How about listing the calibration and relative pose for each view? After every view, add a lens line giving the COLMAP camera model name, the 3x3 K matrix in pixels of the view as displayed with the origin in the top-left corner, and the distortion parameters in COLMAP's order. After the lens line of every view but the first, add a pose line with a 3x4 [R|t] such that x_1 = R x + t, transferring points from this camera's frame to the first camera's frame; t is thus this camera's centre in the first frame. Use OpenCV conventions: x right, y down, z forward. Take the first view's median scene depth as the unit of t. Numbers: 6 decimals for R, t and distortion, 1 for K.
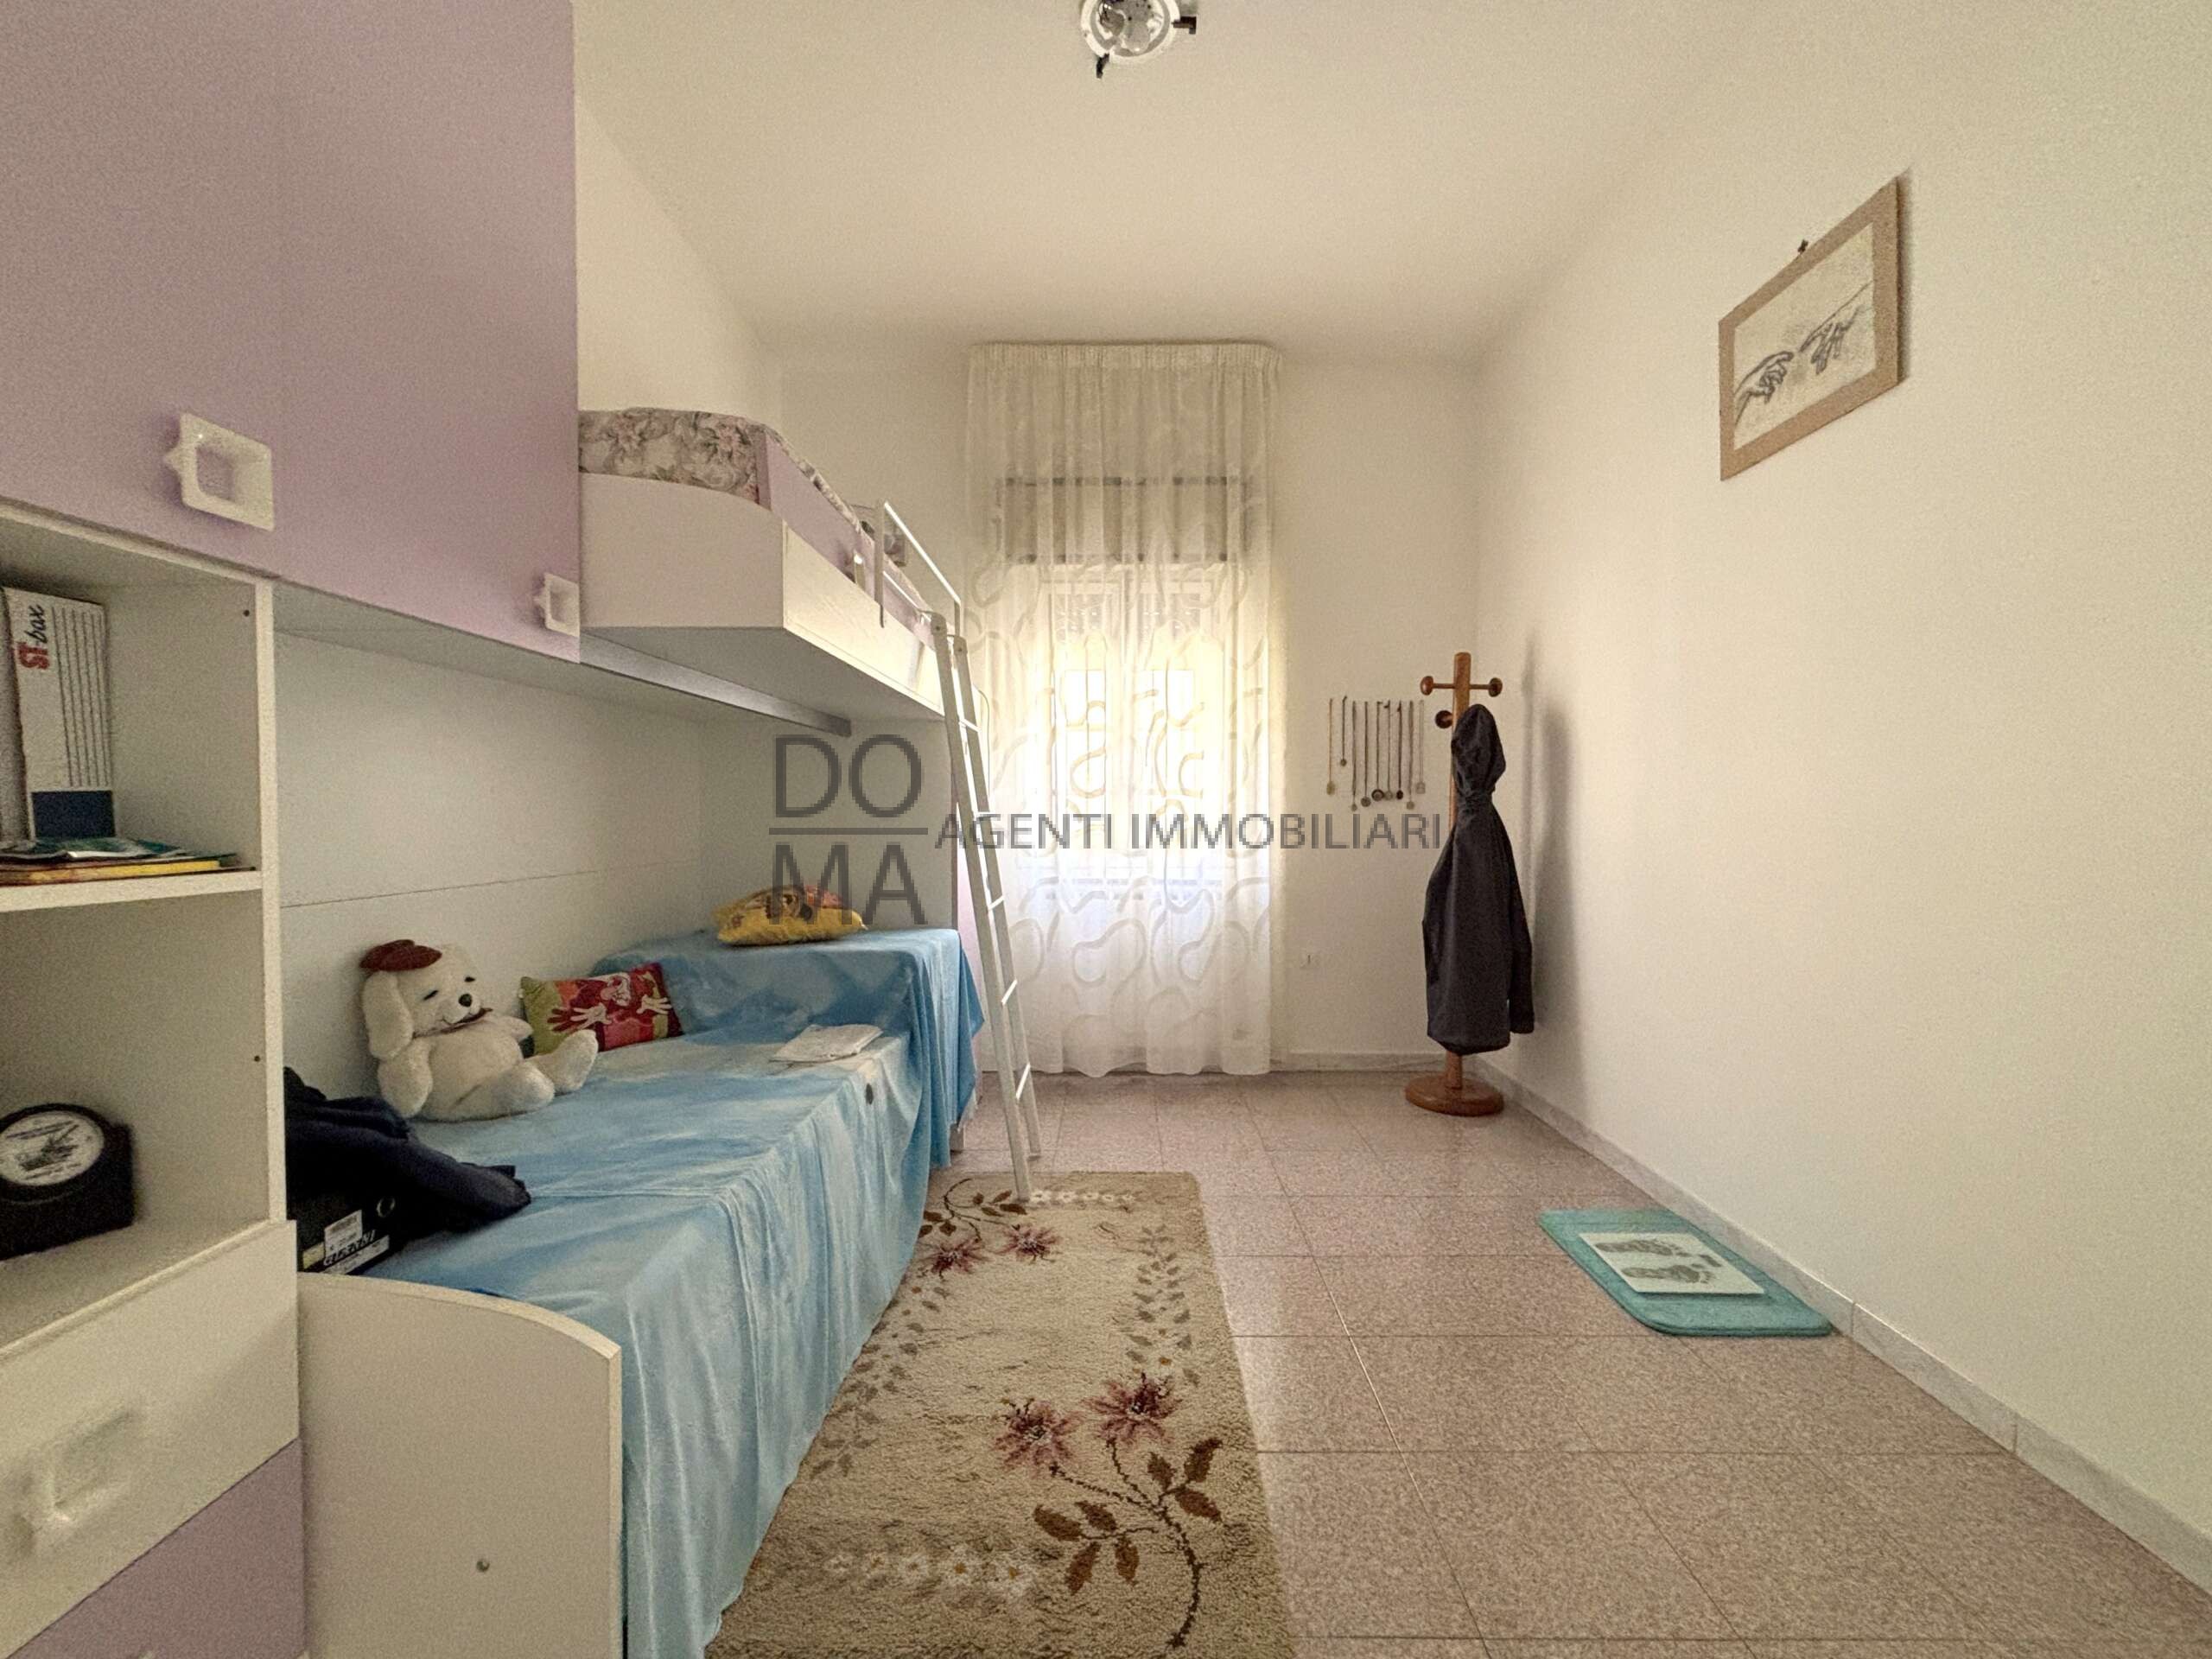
lens RADIAL K [[892.6, 0, 1121.0], [0, 892.6, 826.9], [0, 0, 1]] dist [0.000628, 0.000124]
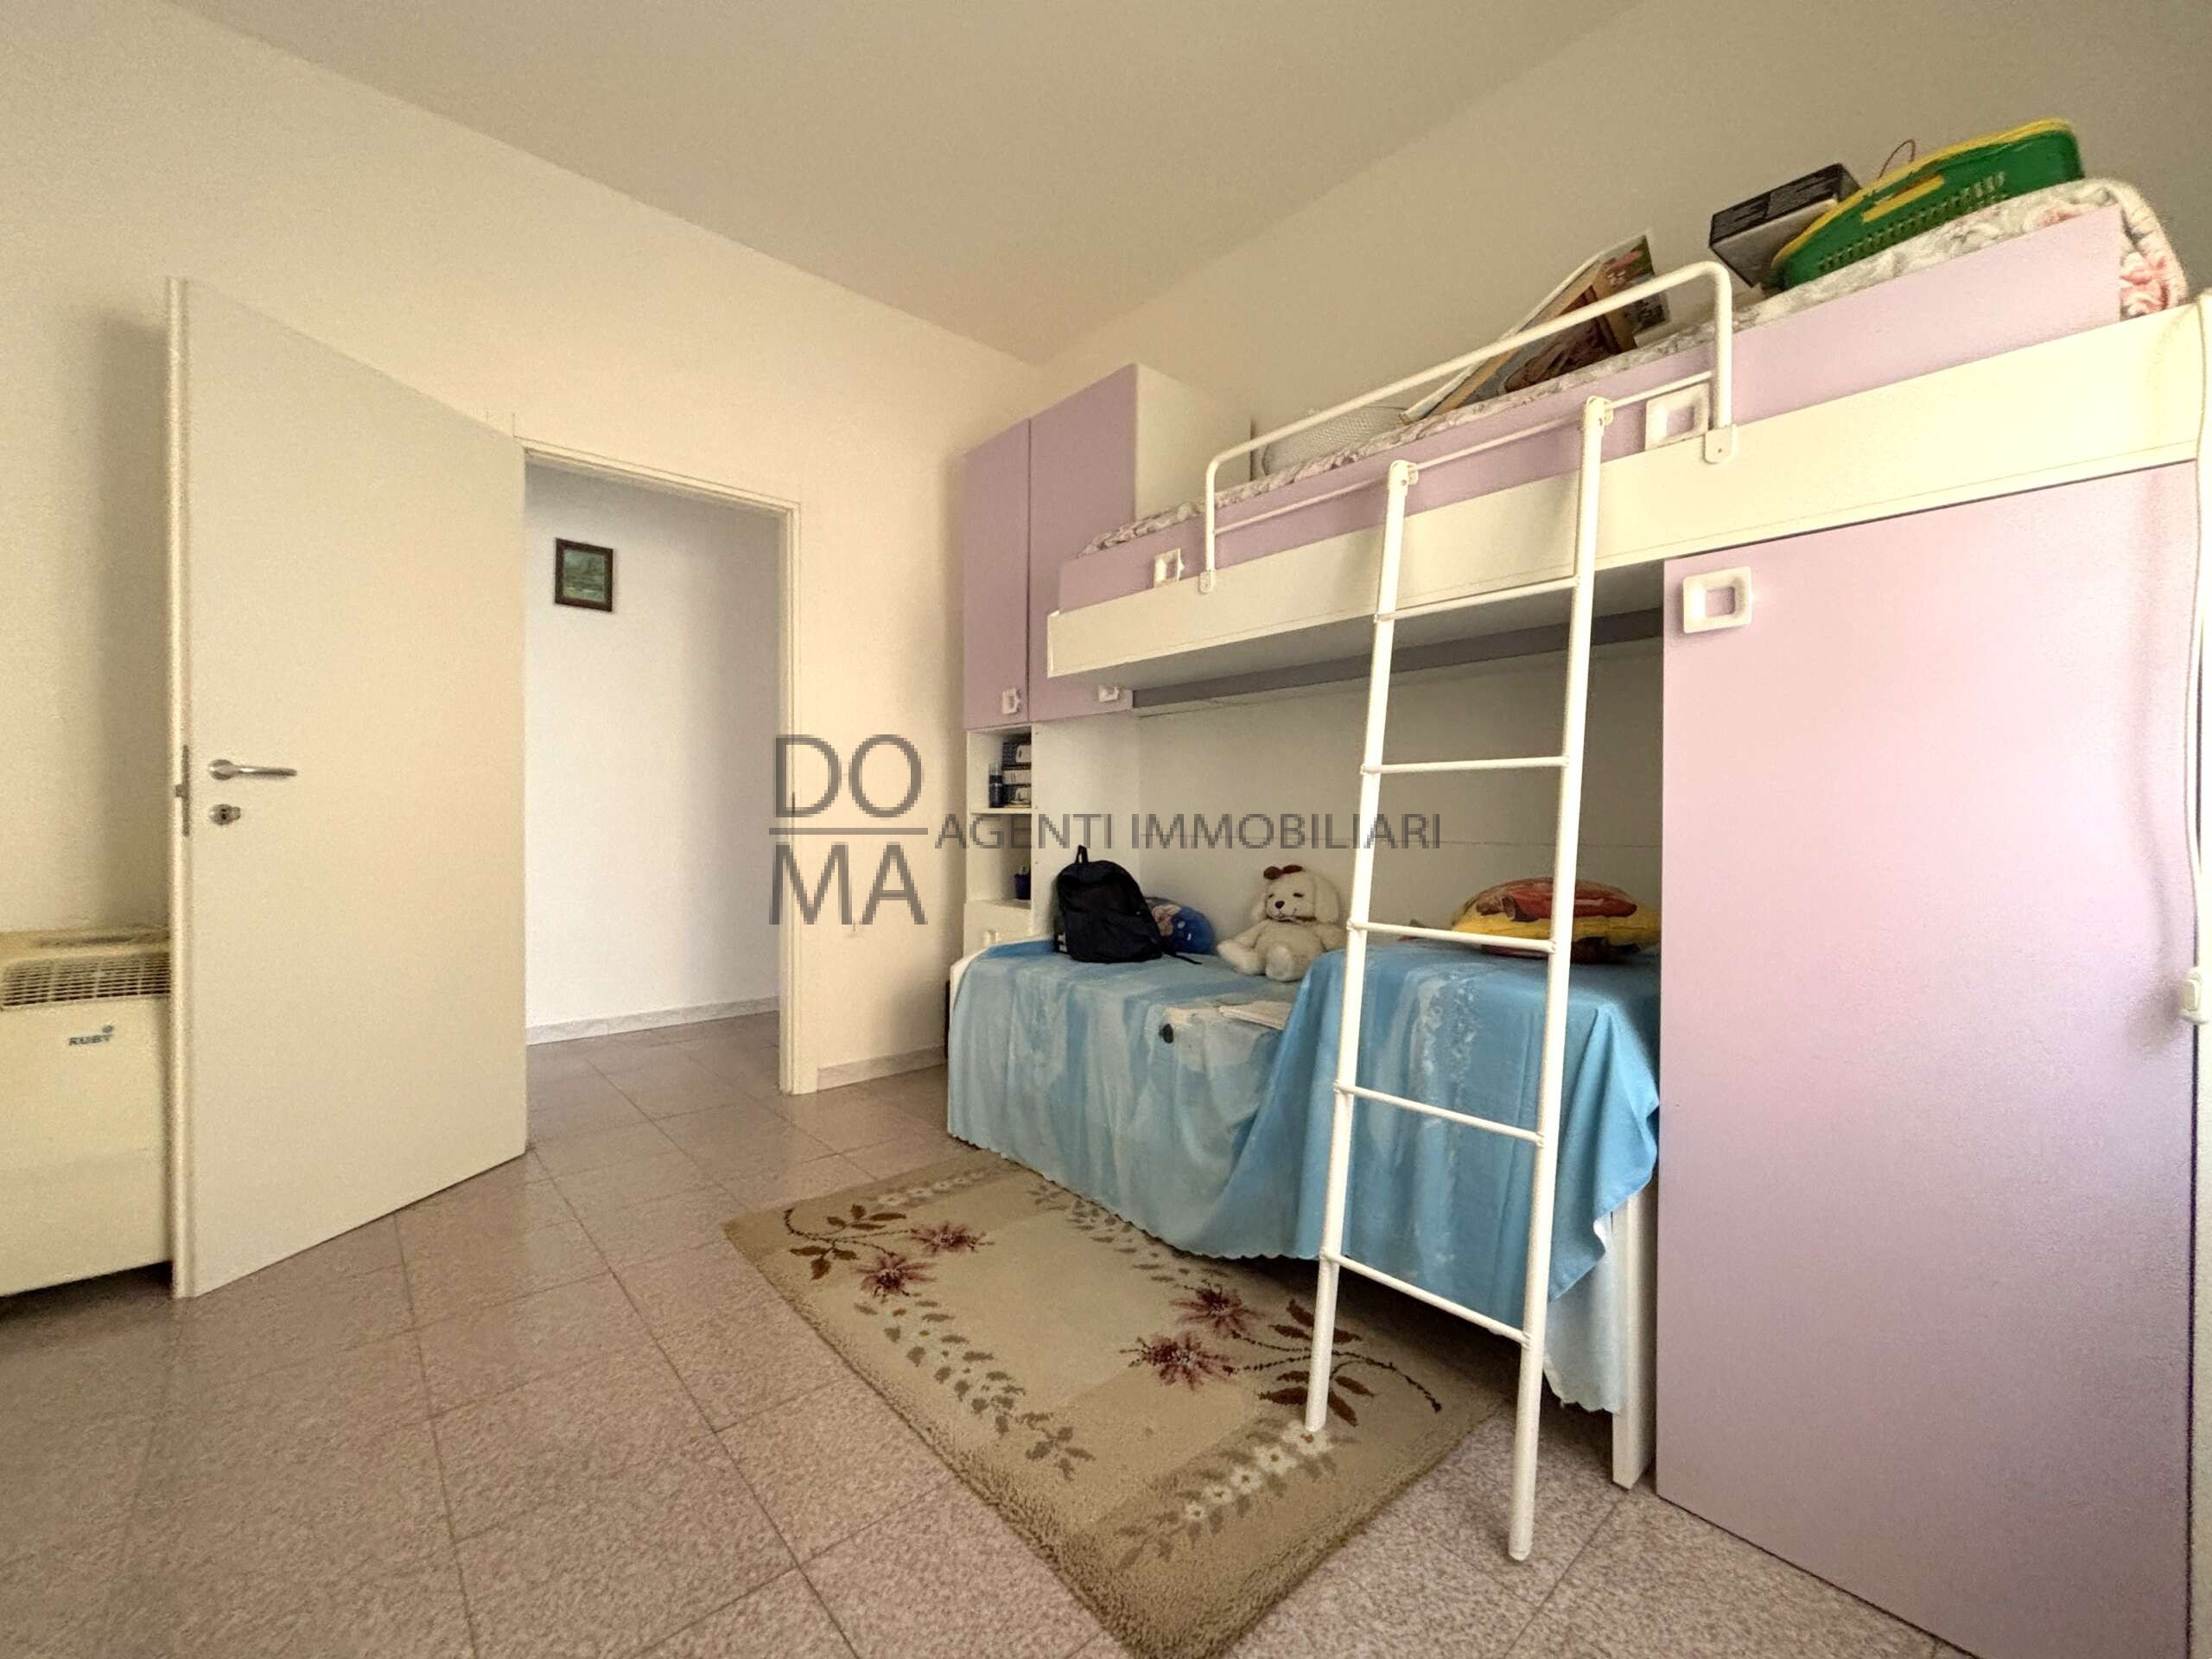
lens RADIAL K [[899.9, 0, 1108.6], [0, 899.9, 827.5], [0, 0, 1]] dist [0.000650, 0.000307]
pose [[-0.752433, 0.008038, -0.658619, 0.527467], [-0.012467, 0.999573, 0.026442, 0.016180], [0.658550, 0.028107, -0.752012, 1.867137]]
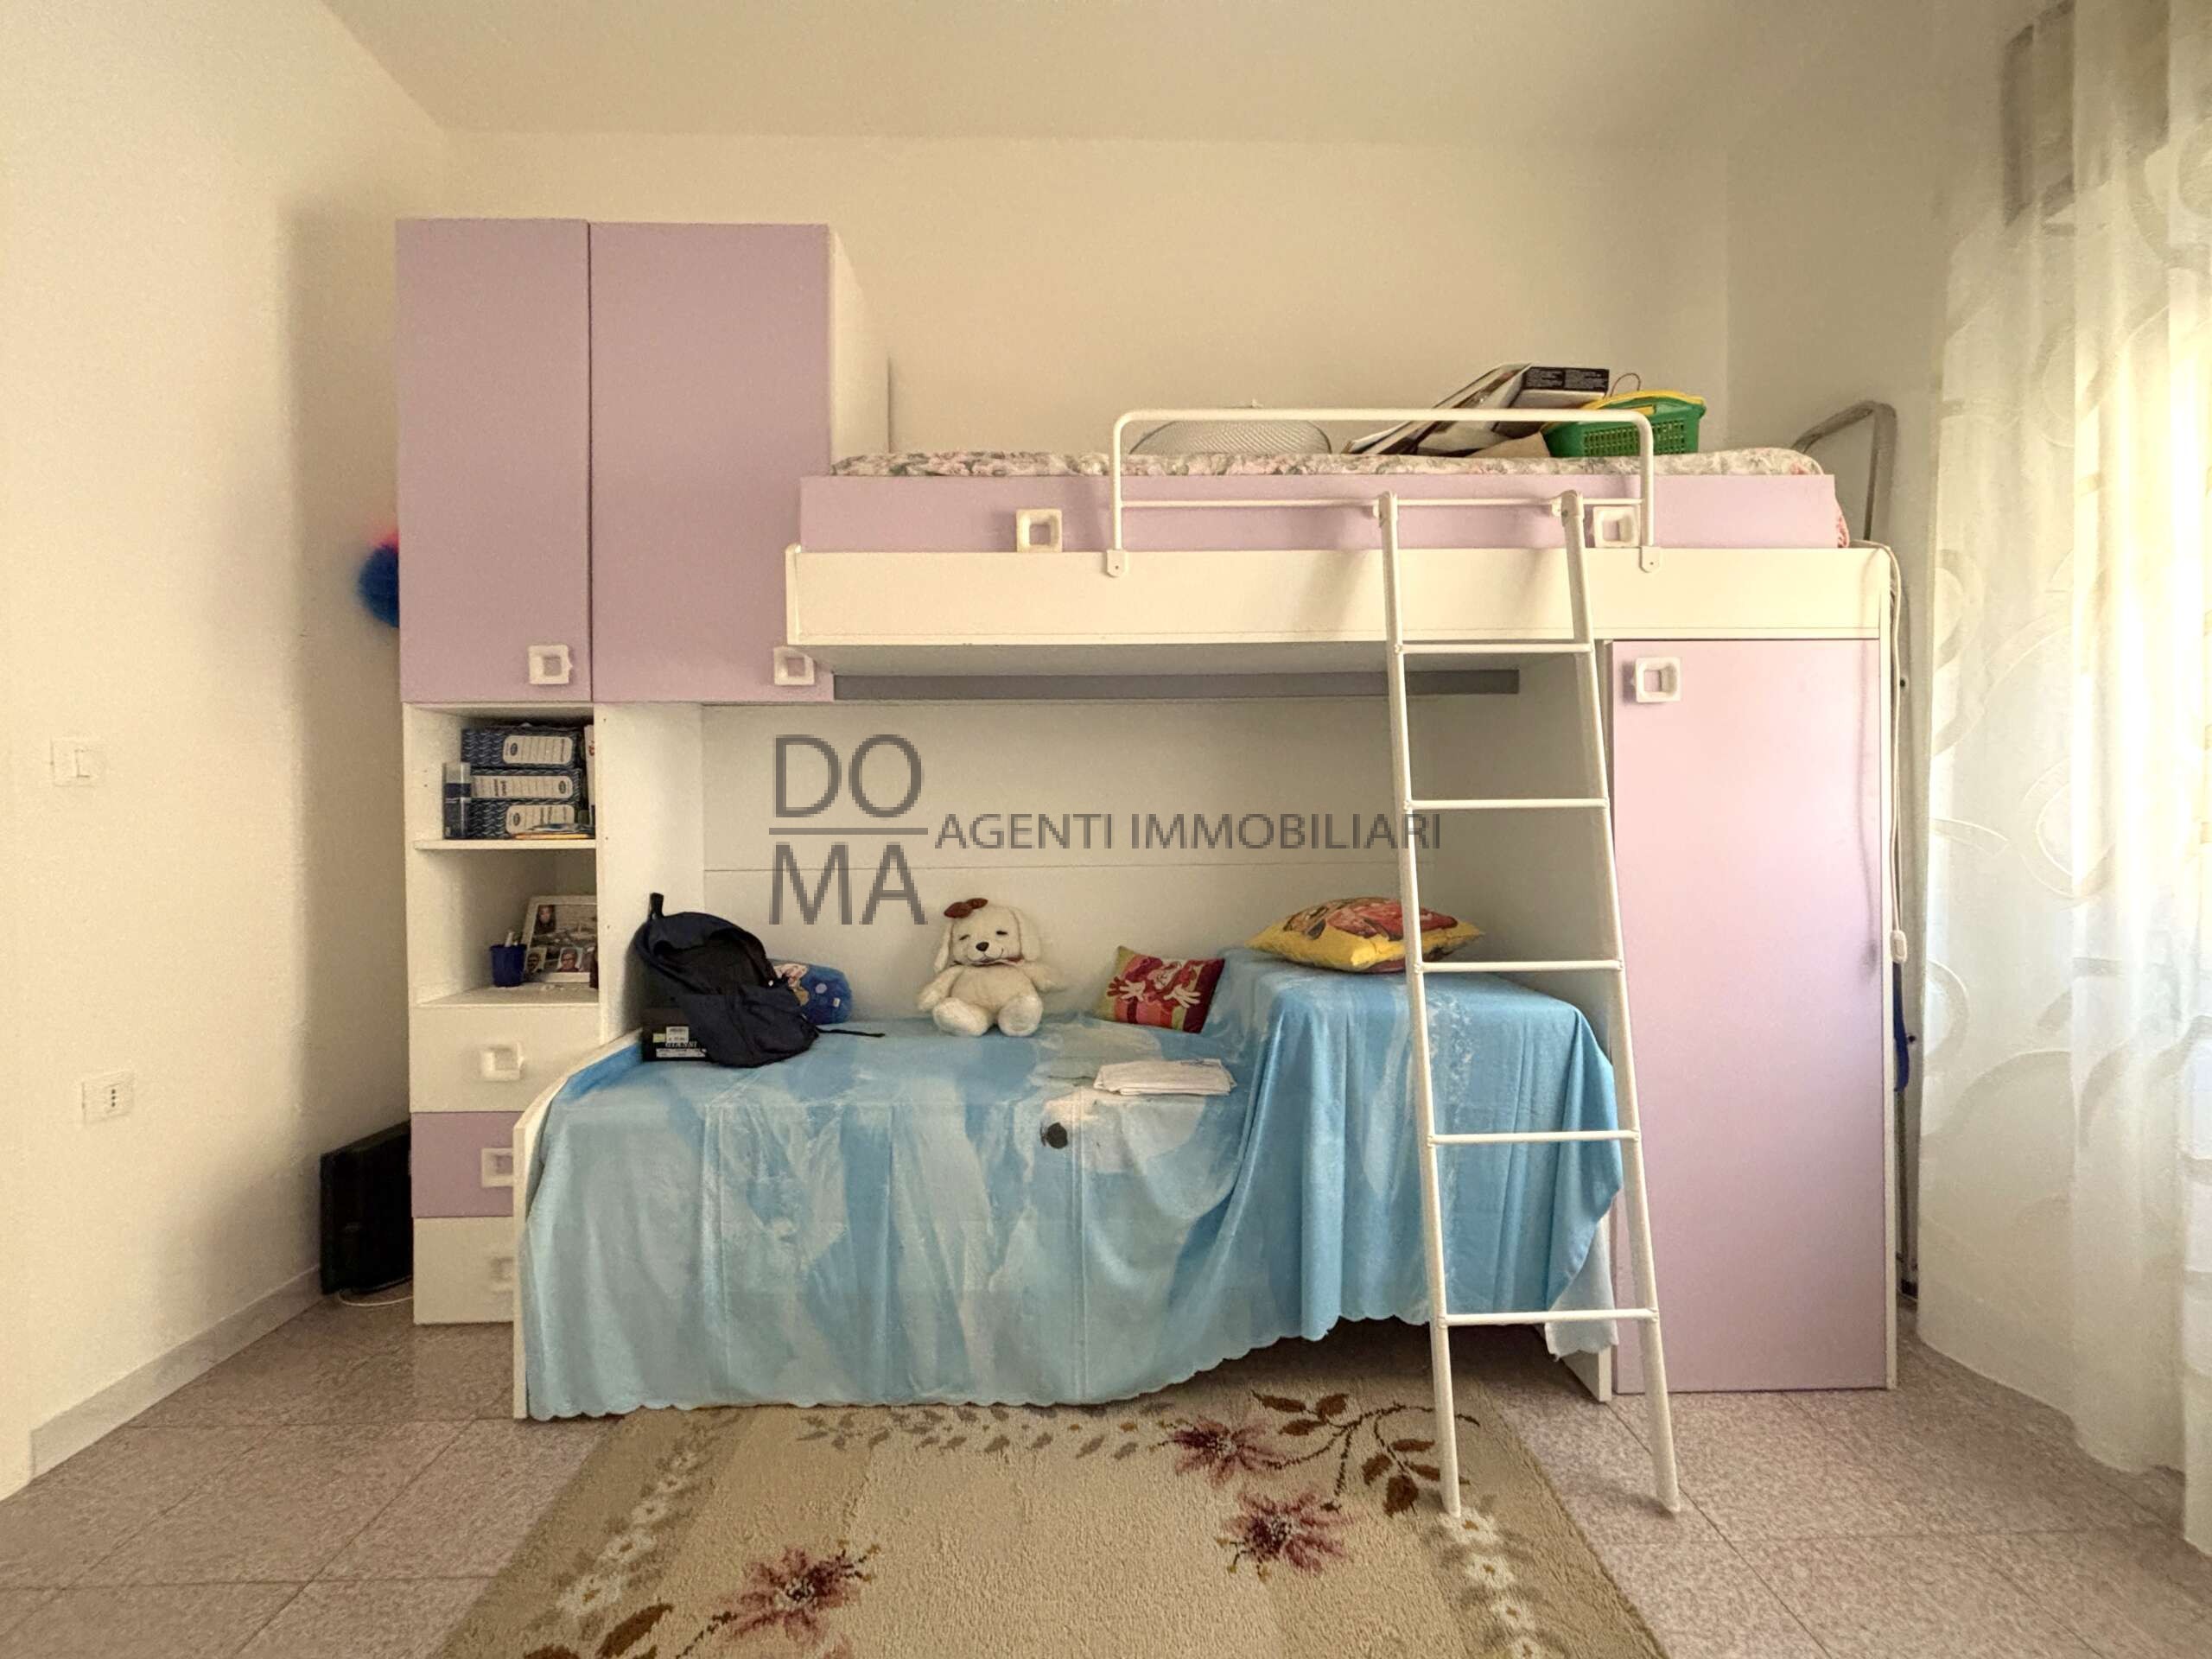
lens RADIAL K [[899.9, 0, 1108.6], [0, 899.9, 827.5], [0, 0, 1]] dist [0.000650, 0.000307]
pose [[0.024567, 0.014710, -0.999590, 0.601635], [-0.008416, 0.999859, 0.014507, -0.008095], [0.999663, 0.008056, 0.024688, 1.076091]]
